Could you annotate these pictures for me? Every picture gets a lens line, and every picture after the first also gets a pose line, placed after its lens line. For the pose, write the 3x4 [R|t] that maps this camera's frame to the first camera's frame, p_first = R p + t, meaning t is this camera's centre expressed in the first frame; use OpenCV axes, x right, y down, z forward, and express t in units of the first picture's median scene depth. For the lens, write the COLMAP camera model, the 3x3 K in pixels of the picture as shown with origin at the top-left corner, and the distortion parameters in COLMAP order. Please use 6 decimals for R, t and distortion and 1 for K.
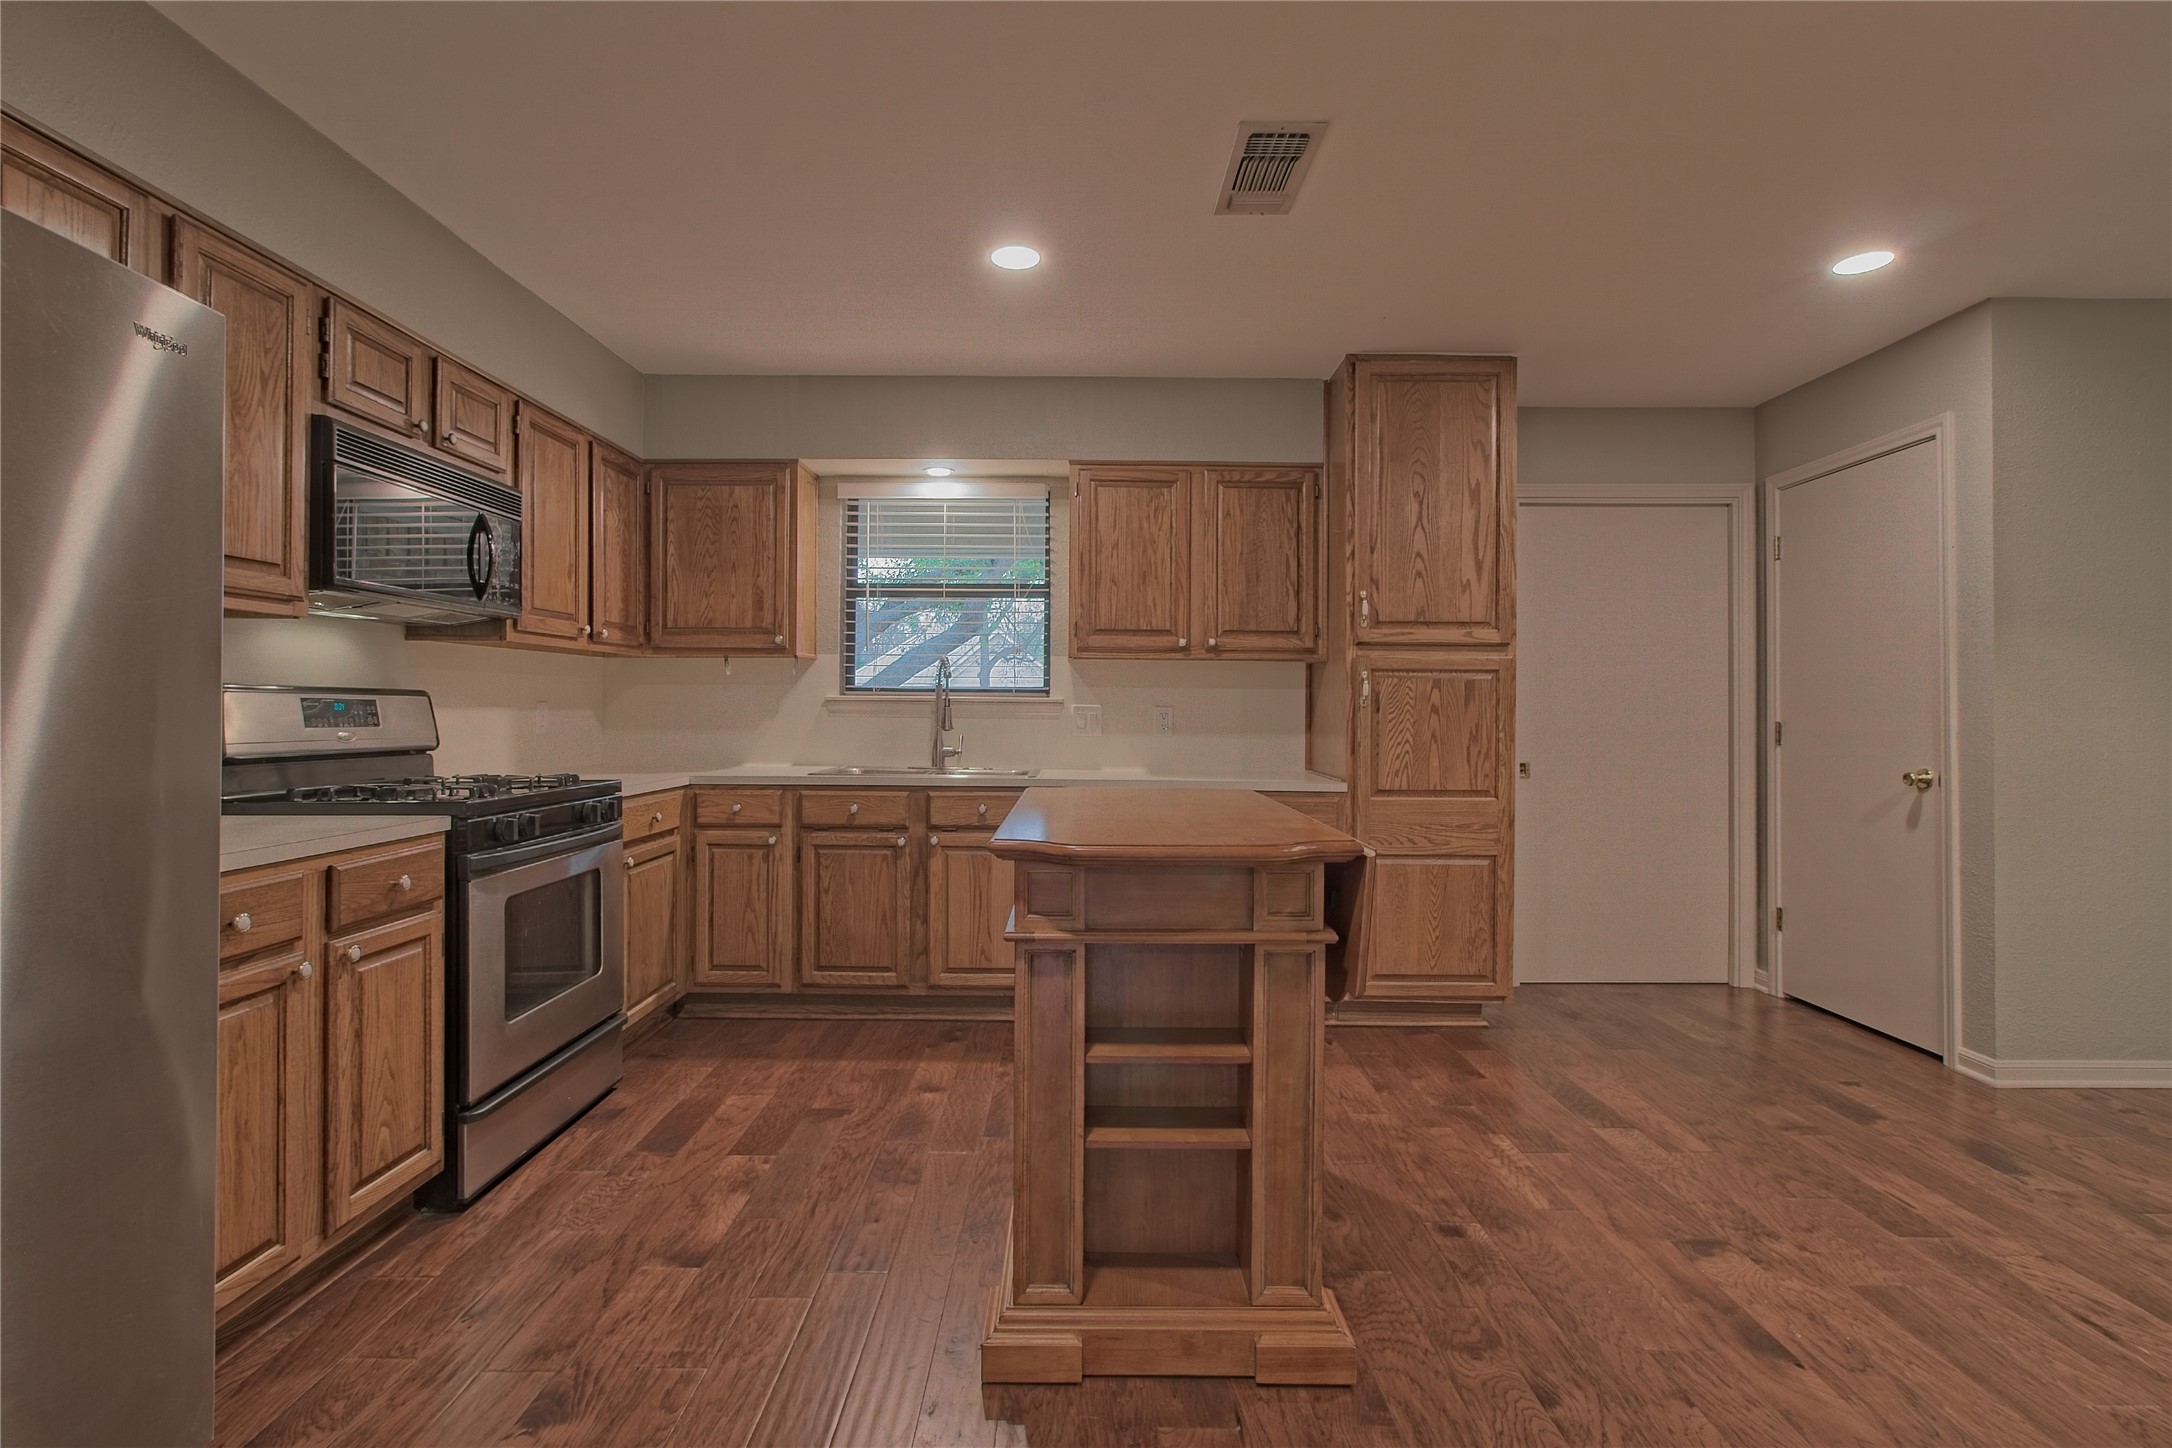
lens RADIAL K [[1000.1, 0, 1077.5], [0, 1000.1, 708.2], [0, 0, 1]] dist [-0.003624, 0.001187]
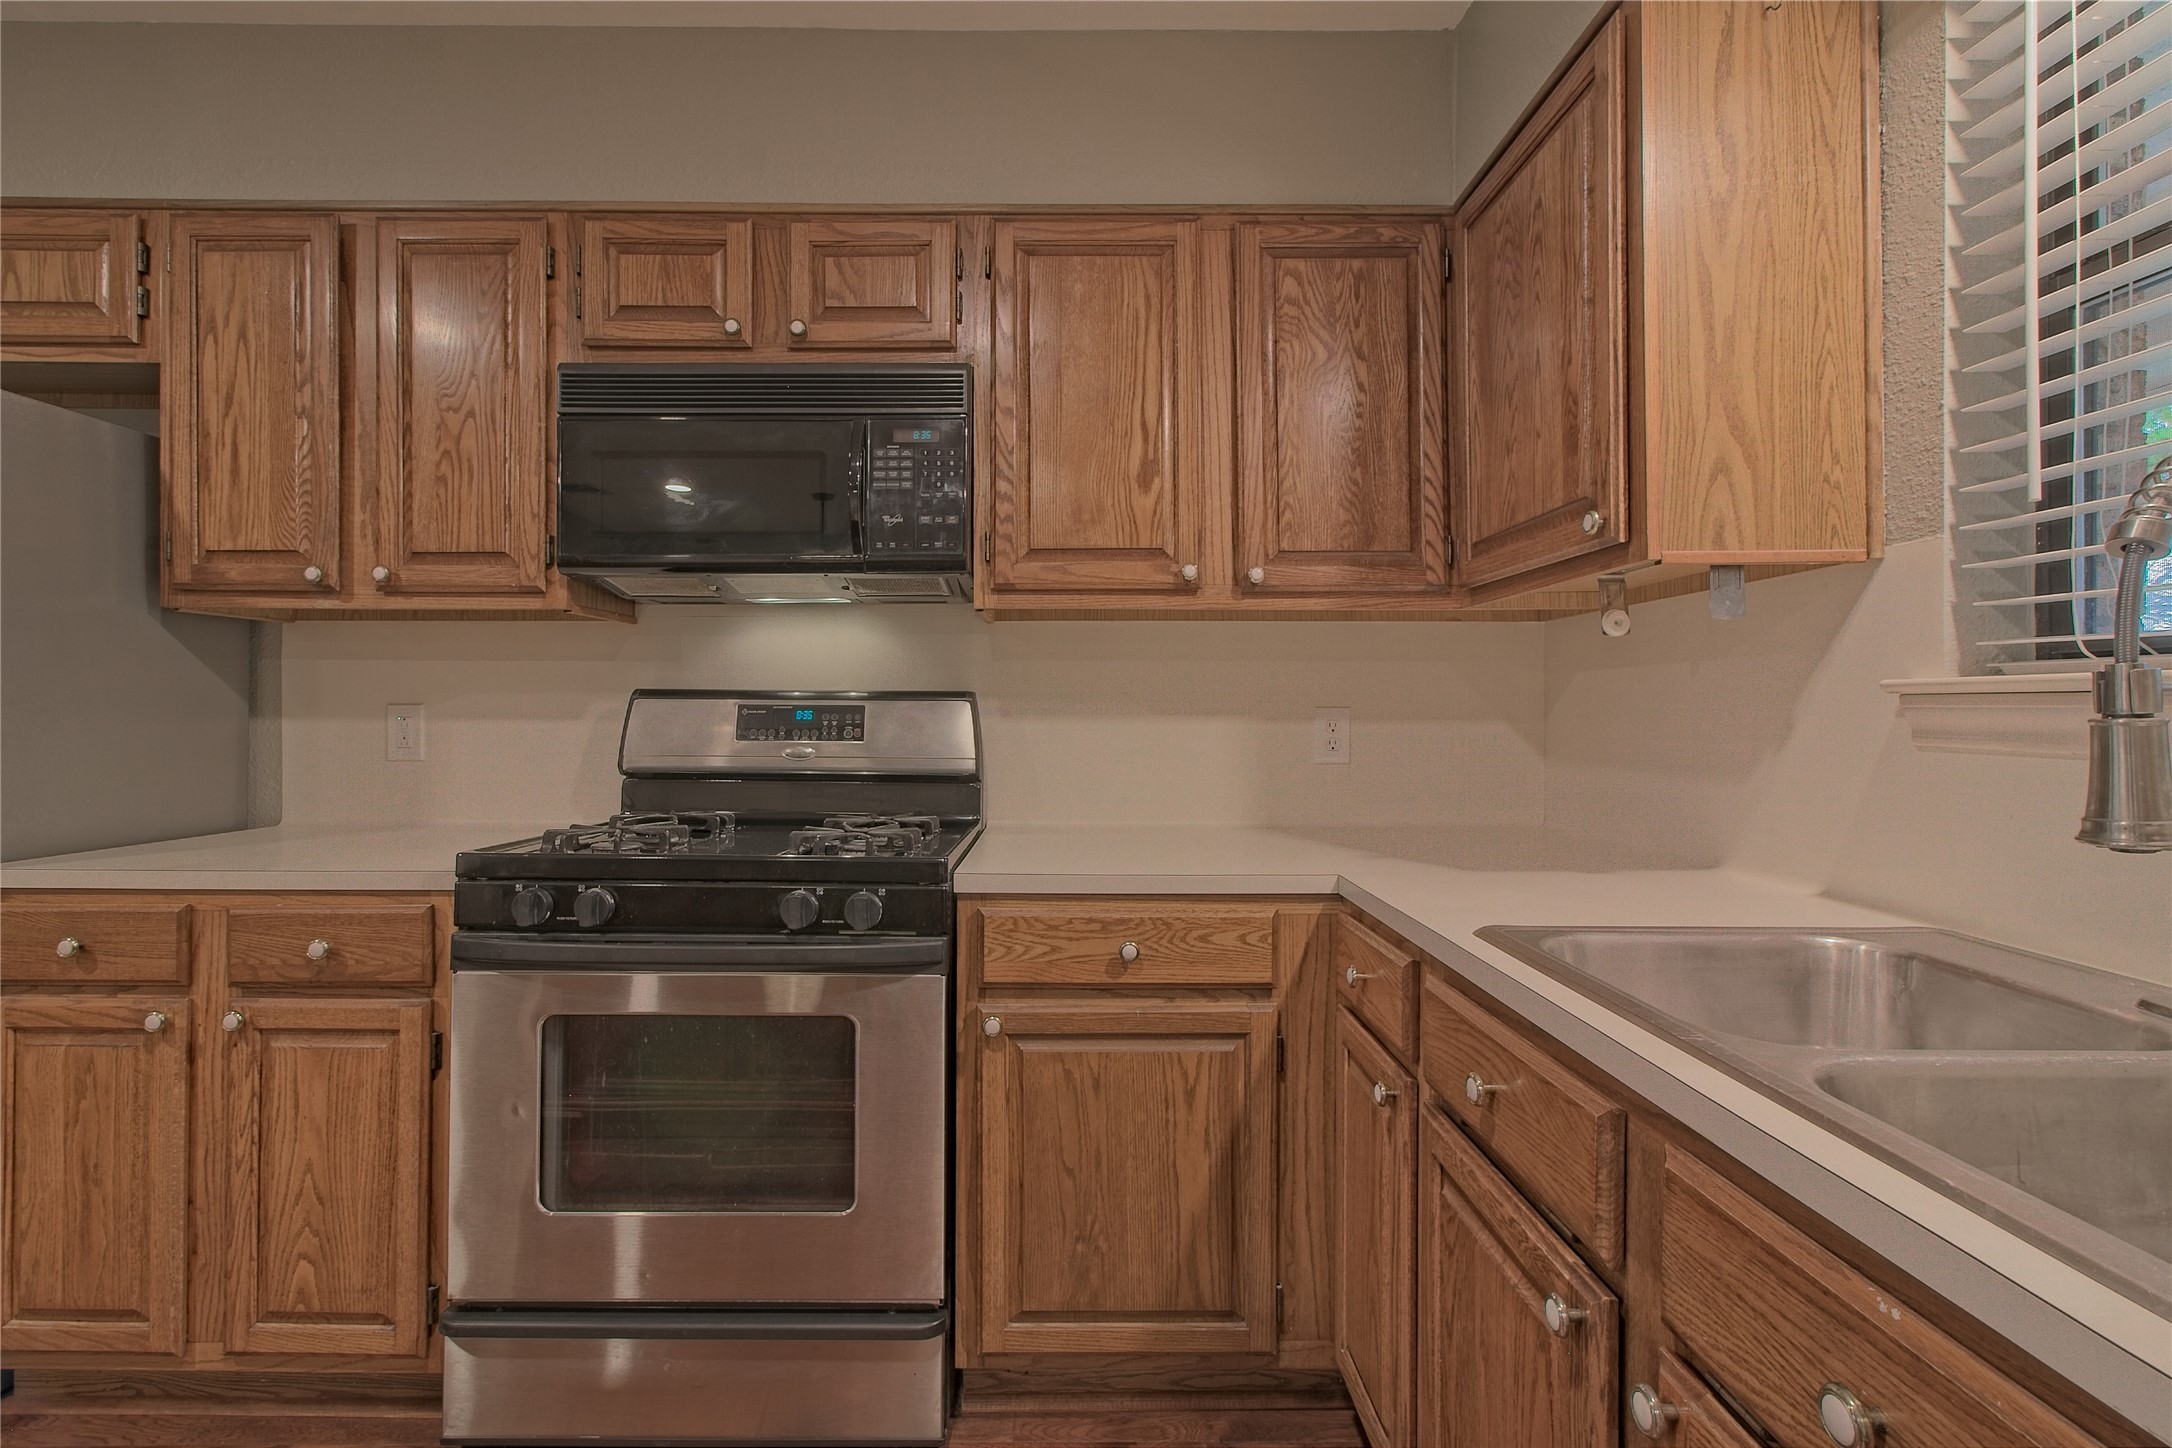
lens RADIAL K [[993.7, 0, 1070.0], [0, 993.7, 705.4], [0, 0, 1]] dist [-0.007639, 0.000820]
pose [[0.012148, -0.010850, -0.999867, 0.042864], [-0.002527, 0.999938, -0.010882, -0.000847], [0.999923, 0.002659, 0.012120, 0.890317]]
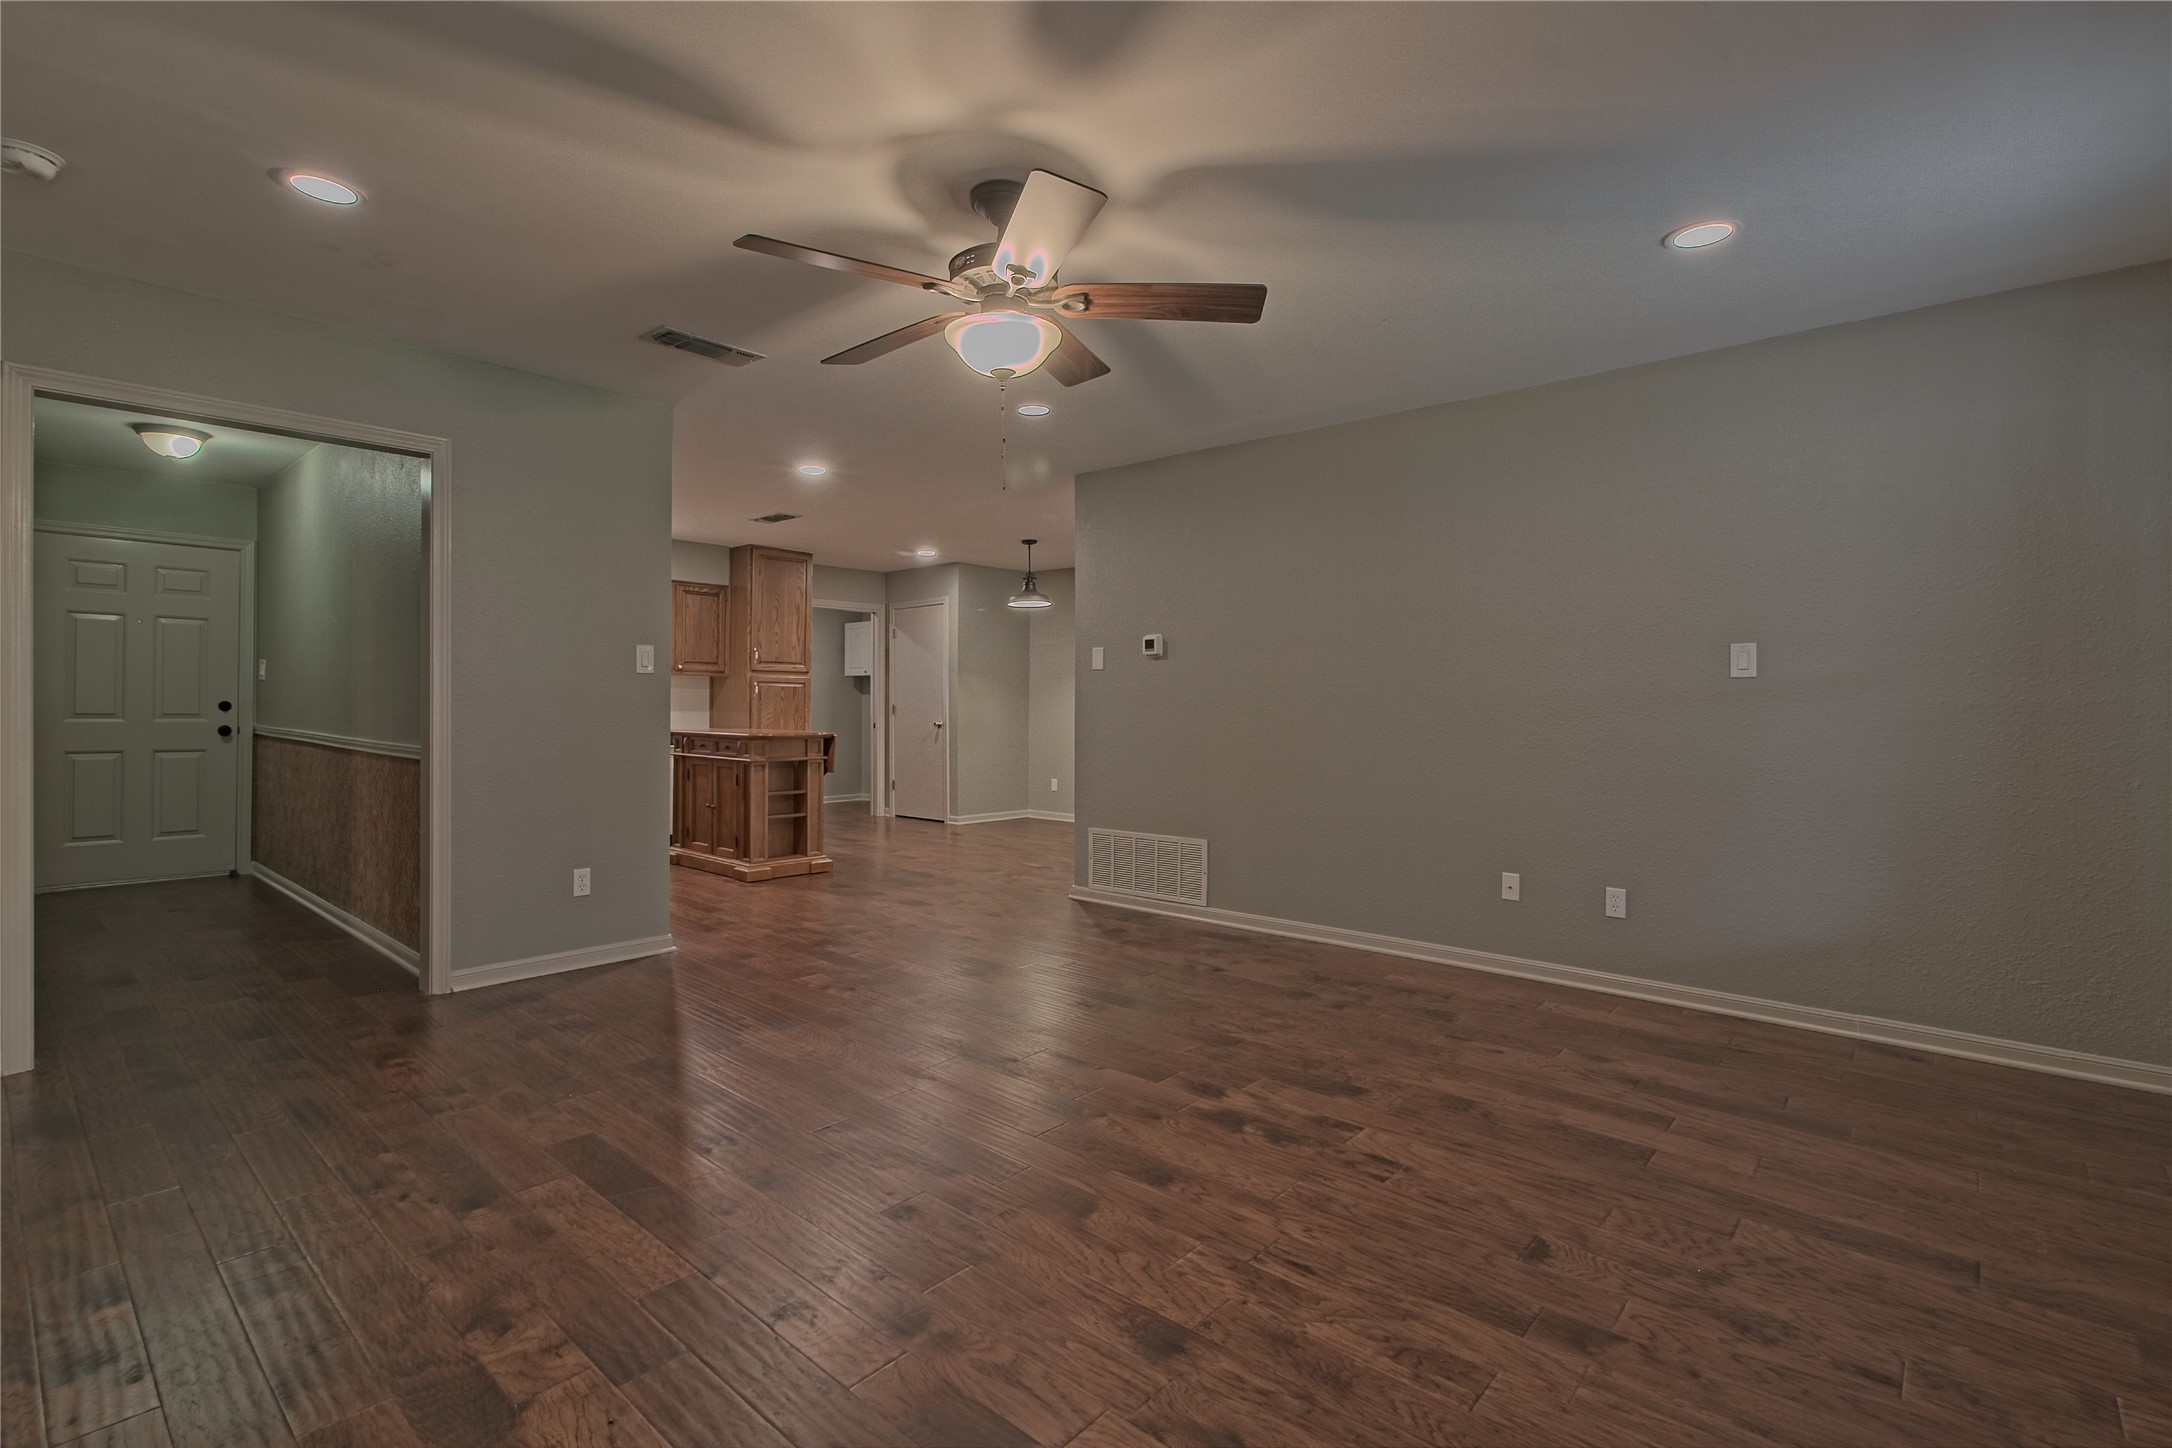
lens RADIAL K [[1003.3, 0, 1072.7], [0, 1003.3, 707.8], [0, 0, 1]] dist [-0.024599, 0.020261]
pose [[0.662559, -0.001286, 0.749009, -0.972030], [-0.004895, 0.999970, 0.006047, 0.004749], [-0.748994, -0.007673, 0.662532, -1.099618]]
